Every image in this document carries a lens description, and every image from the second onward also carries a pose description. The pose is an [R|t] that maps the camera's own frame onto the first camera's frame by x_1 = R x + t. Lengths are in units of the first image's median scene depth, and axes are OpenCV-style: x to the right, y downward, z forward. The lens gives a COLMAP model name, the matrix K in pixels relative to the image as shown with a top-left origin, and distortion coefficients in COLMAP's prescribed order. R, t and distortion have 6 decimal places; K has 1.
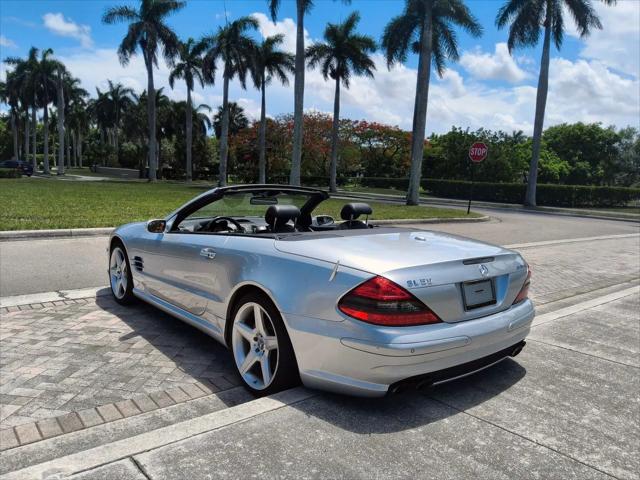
lens RADIAL K [[484.5, 0, 314.2], [0, 484.5, 239.4], [0, 0, 1]] dist [0.034031, -0.072649]
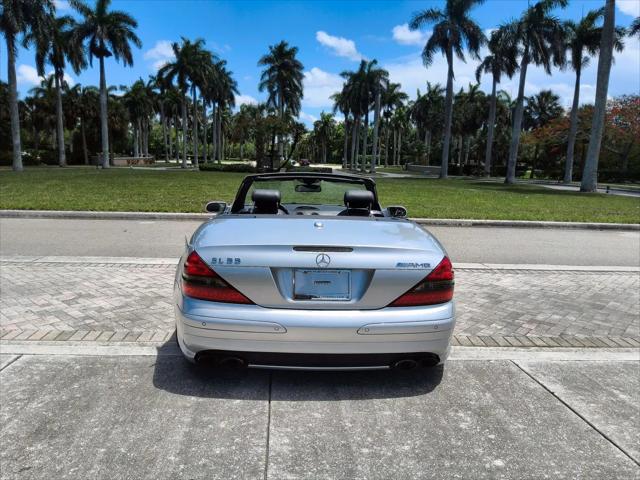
lens RADIAL K [[485.0, 0, 313.8], [0, 485.0, 239.5], [0, 0, 1]] dist [0.039355, -0.081381]
pose [[0.806202, 0.075123, -0.586851, 0.592987], [-0.071591, 0.997004, 0.029277, -0.000555], [0.587292, 0.018410, 0.809165, 0.169670]]
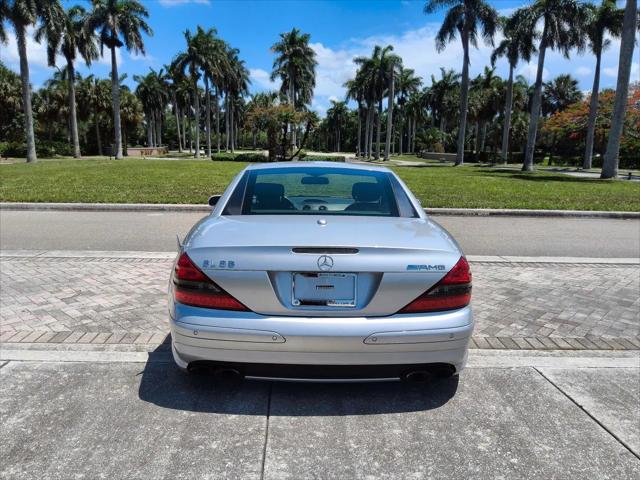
lens RADIAL K [[485.0, 0, 313.8], [0, 485.0, 239.5], [0, 0, 1]] dist [0.039355, -0.081381]
pose [[0.789307, 0.084520, -0.608153, 0.568372], [-0.065105, 0.996417, 0.053983, -0.012350], [0.610537, -0.003015, 0.791982, 0.226831]]
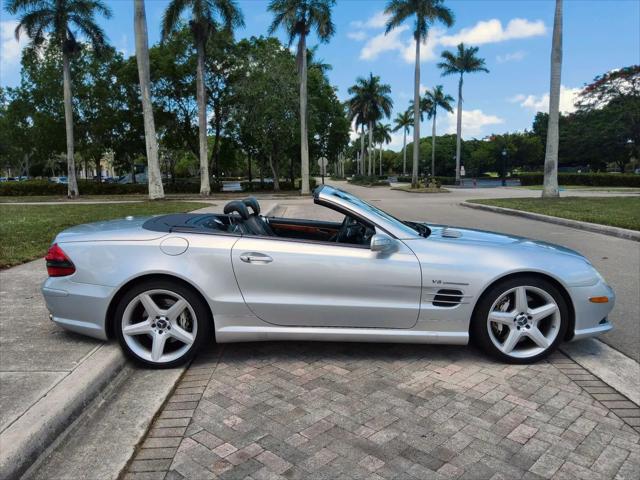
lens RADIAL K [[485.0, 0, 313.8], [0, 485.0, 239.5], [0, 0, 1]] dist [0.039355, -0.081381]
pose [[-0.618960, 0.071972, -0.782118, 0.751975], [-0.117786, 0.976026, 0.183031, -0.196976], [0.776540, 0.205411, -0.595644, 1.714863]]
